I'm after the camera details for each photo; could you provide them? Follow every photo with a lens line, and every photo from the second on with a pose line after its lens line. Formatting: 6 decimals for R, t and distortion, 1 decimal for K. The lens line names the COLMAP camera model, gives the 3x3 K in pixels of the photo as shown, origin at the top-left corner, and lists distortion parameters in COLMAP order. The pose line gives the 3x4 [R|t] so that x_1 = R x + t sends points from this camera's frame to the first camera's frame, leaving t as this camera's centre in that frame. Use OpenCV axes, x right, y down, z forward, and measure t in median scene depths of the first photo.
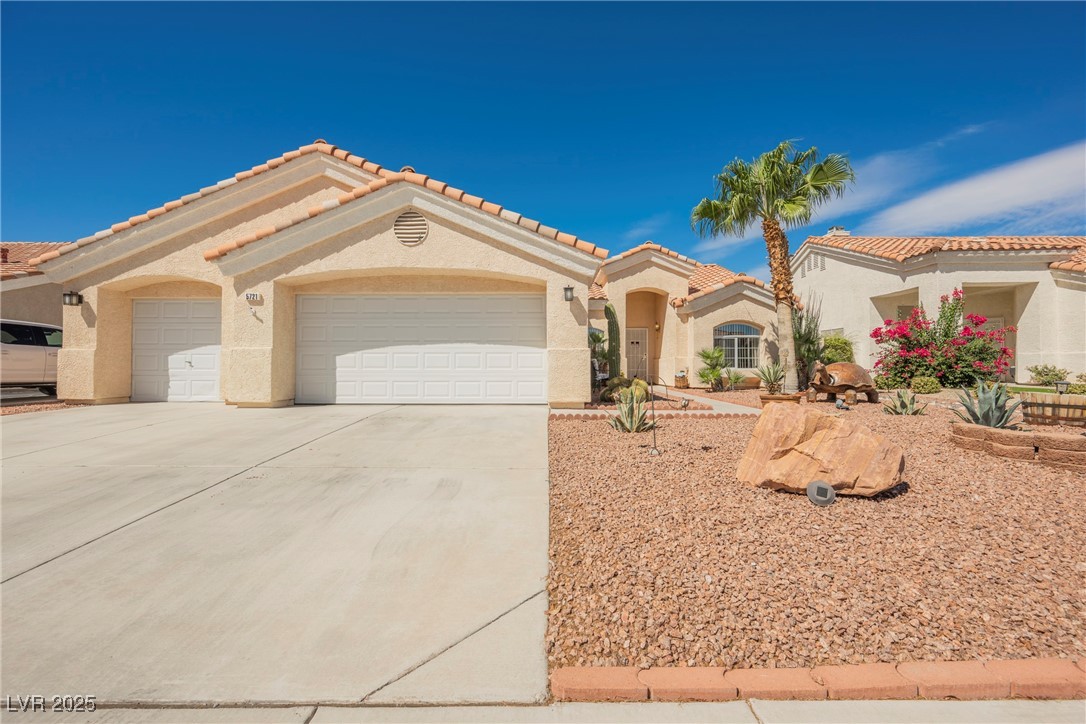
lens RADIAL K [[439.7, 0, 543.0], [0, 439.7, 362.0], [0, 0, 1]] dist [-0.000518, -0.000810]
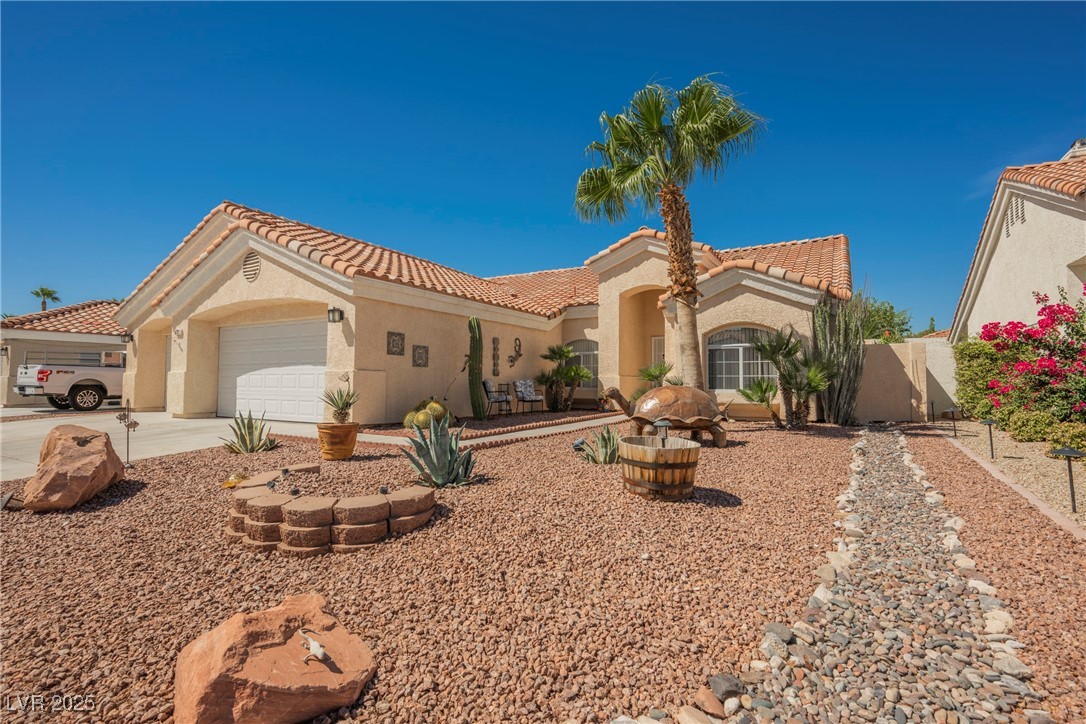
lens RADIAL K [[523.4, 0, 543.0], [0, 523.4, 362.0], [0, 0, 1]] dist [0.001200, 0.000090]
pose [[0.866568, -0.015571, -0.498817, 0.966035], [0.002119, 0.999619, -0.027522, -0.013943], [0.499055, 0.022793, 0.866270, 0.185918]]
